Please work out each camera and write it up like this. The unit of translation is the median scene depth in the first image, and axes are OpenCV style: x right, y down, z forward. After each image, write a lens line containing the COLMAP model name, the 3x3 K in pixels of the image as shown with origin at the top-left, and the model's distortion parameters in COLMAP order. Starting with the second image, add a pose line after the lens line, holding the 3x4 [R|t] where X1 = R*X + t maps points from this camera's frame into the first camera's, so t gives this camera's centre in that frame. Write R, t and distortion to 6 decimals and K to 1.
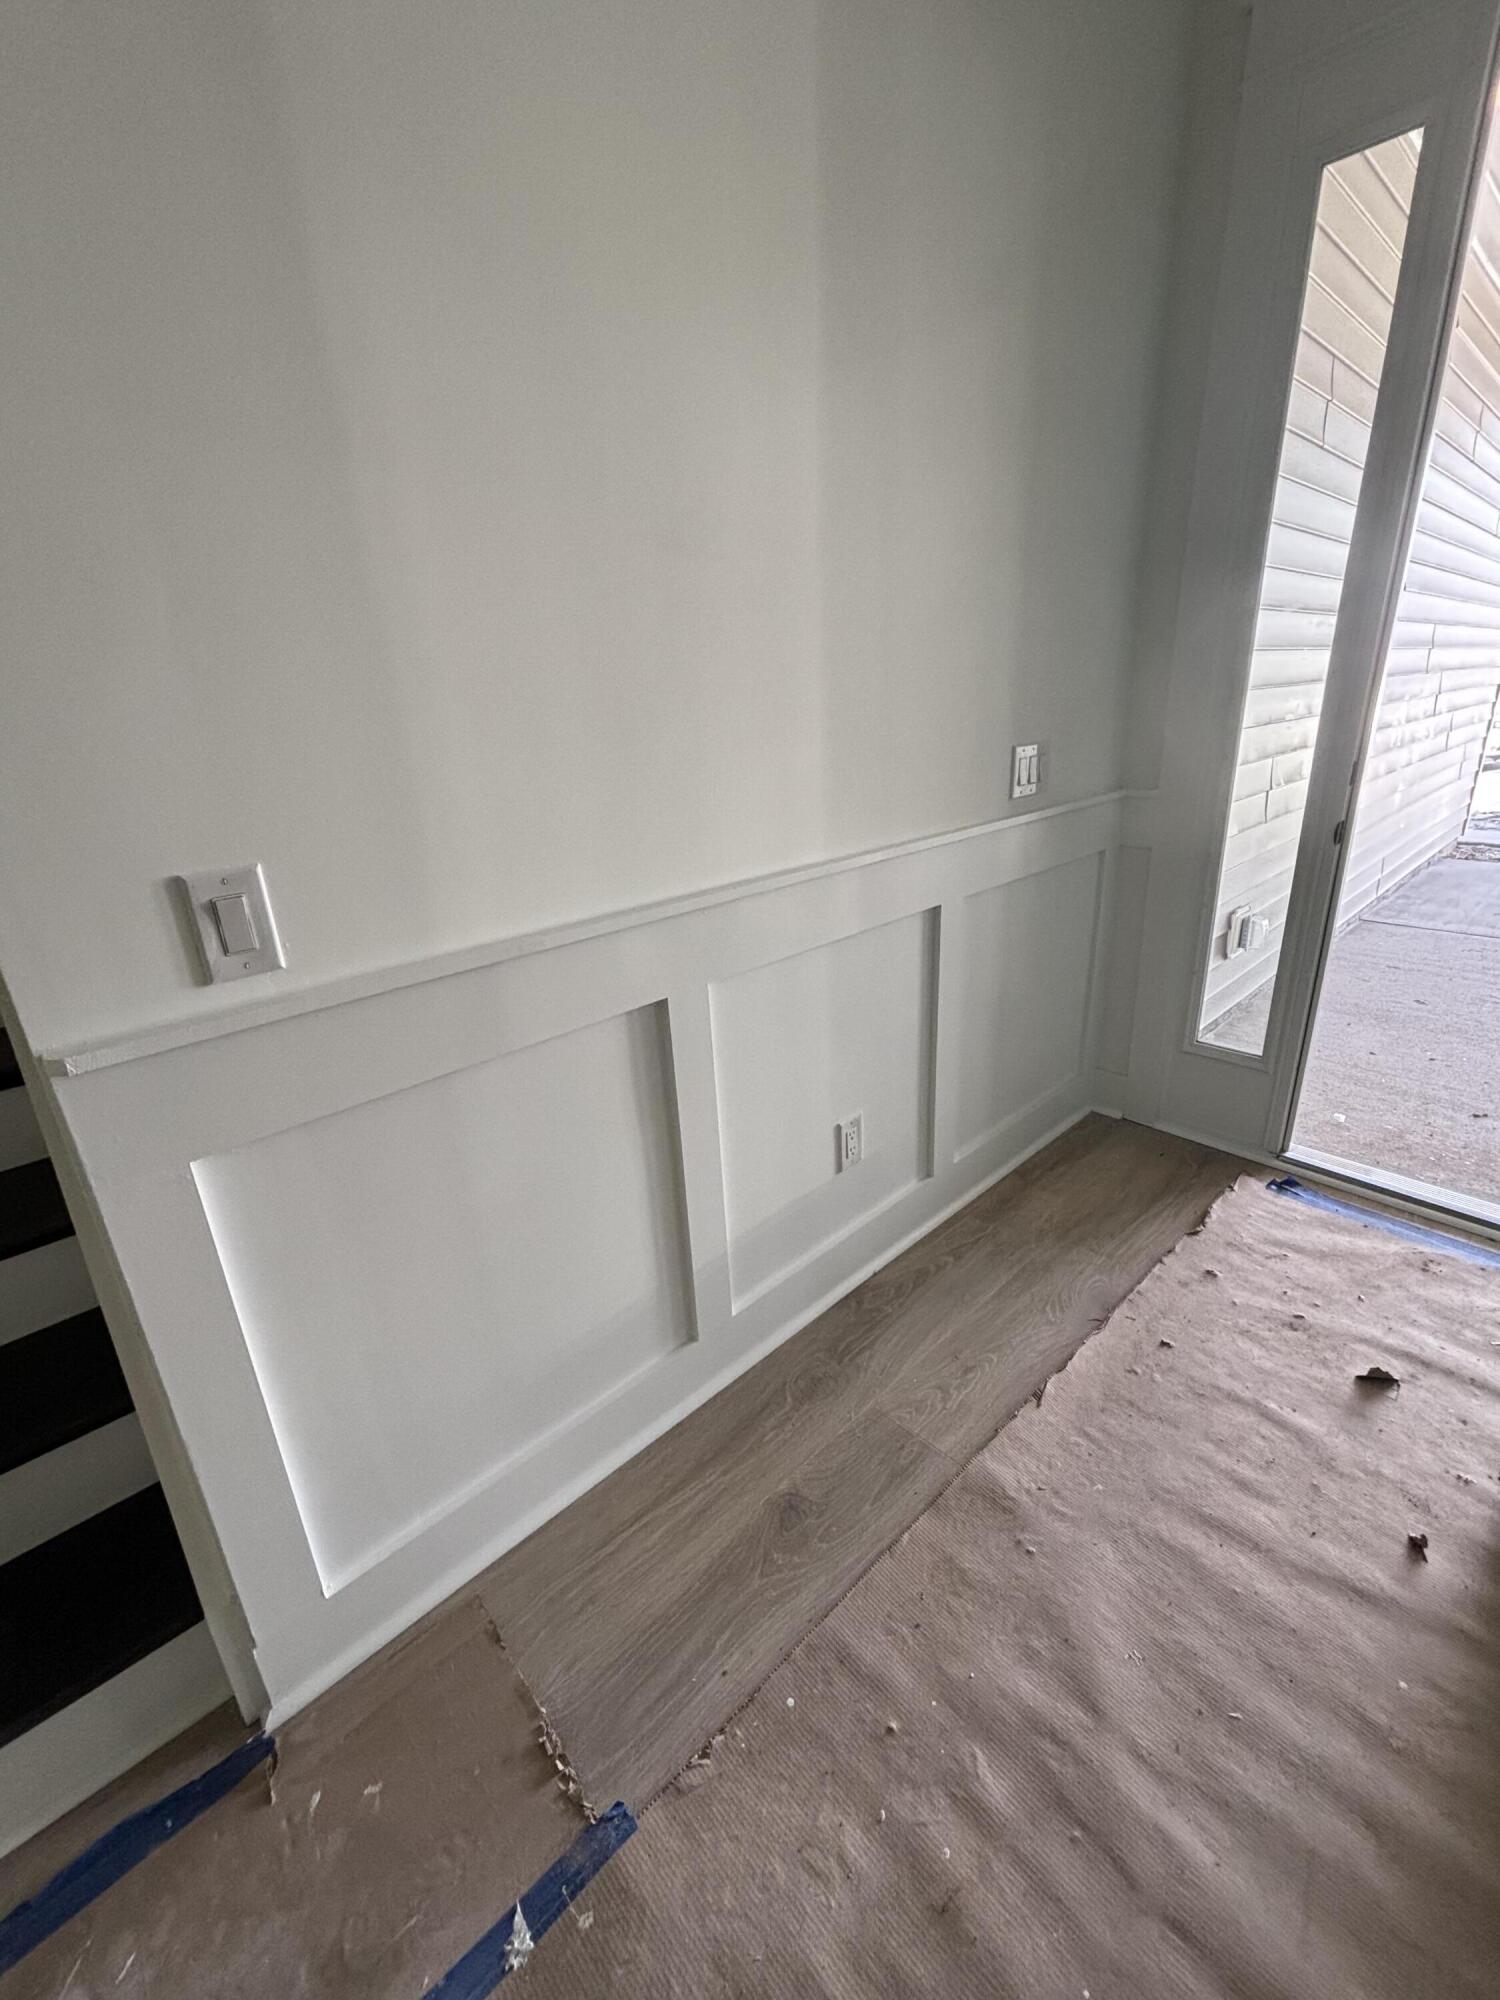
lens RADIAL K [[808.6, 0, 756.9], [0, 808.6, 997.7], [0, 0, 1]] dist [0.001653, 0.000077]
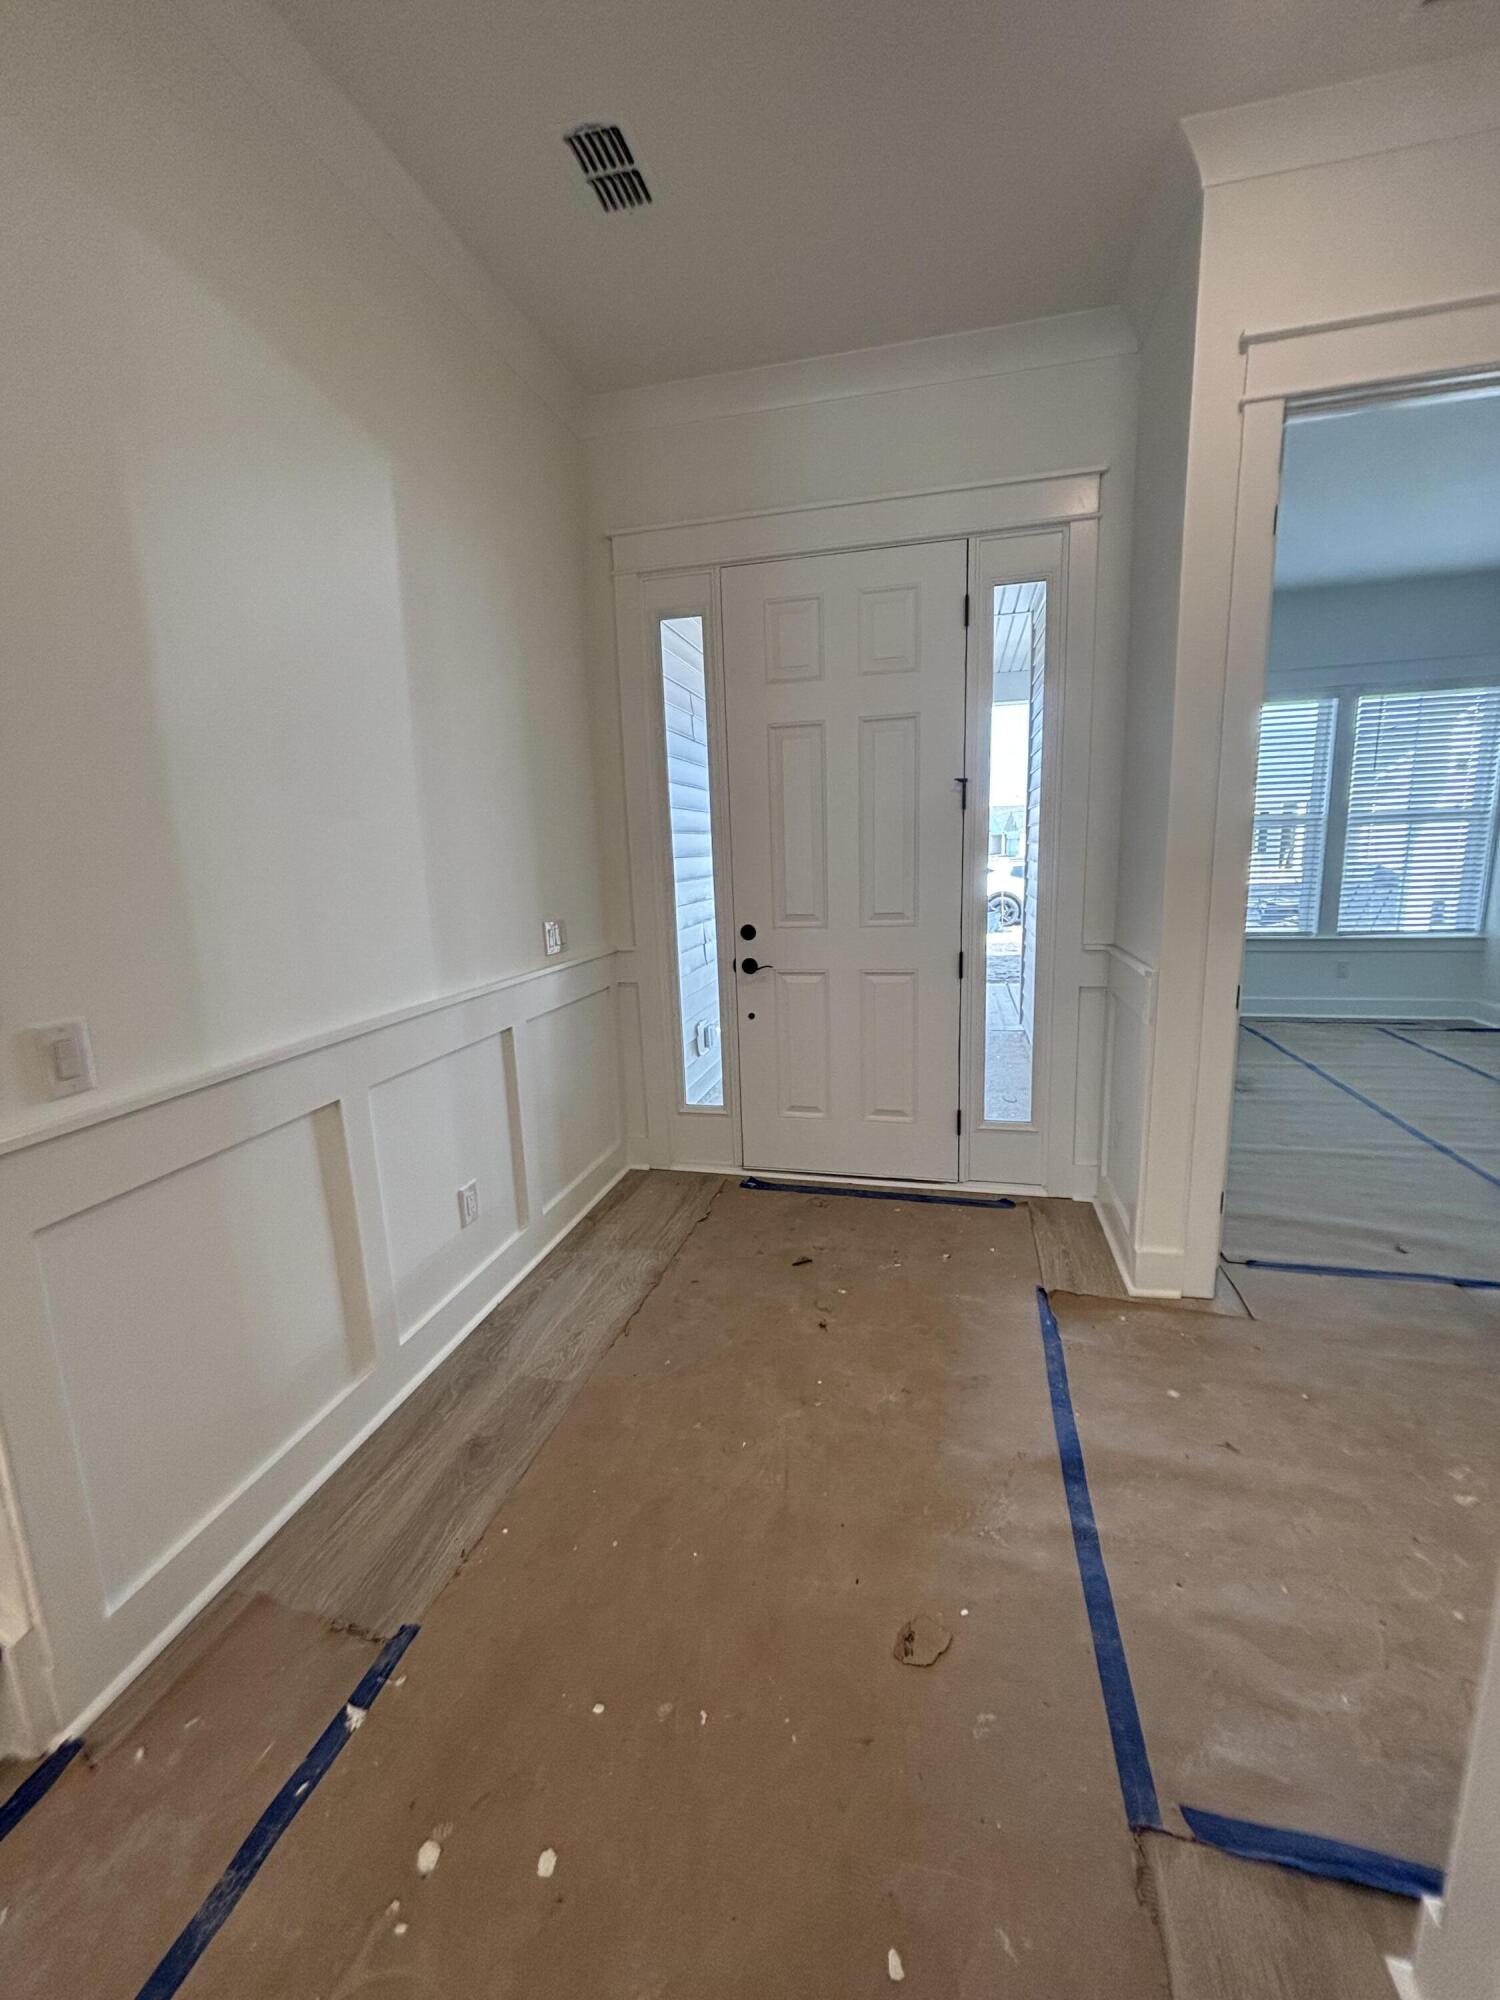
lens RADIAL K [[808.6, 0, 752.8], [0, 808.6, 988.5], [0, 0, 1]] dist [0.001653, 0.000077]
pose [[0.834584, -0.071969, 0.546160, -0.218608], [0.182755, 0.971454, -0.151256, 0.127544], [-0.519683, 0.226049, 0.823912, -0.486192]]
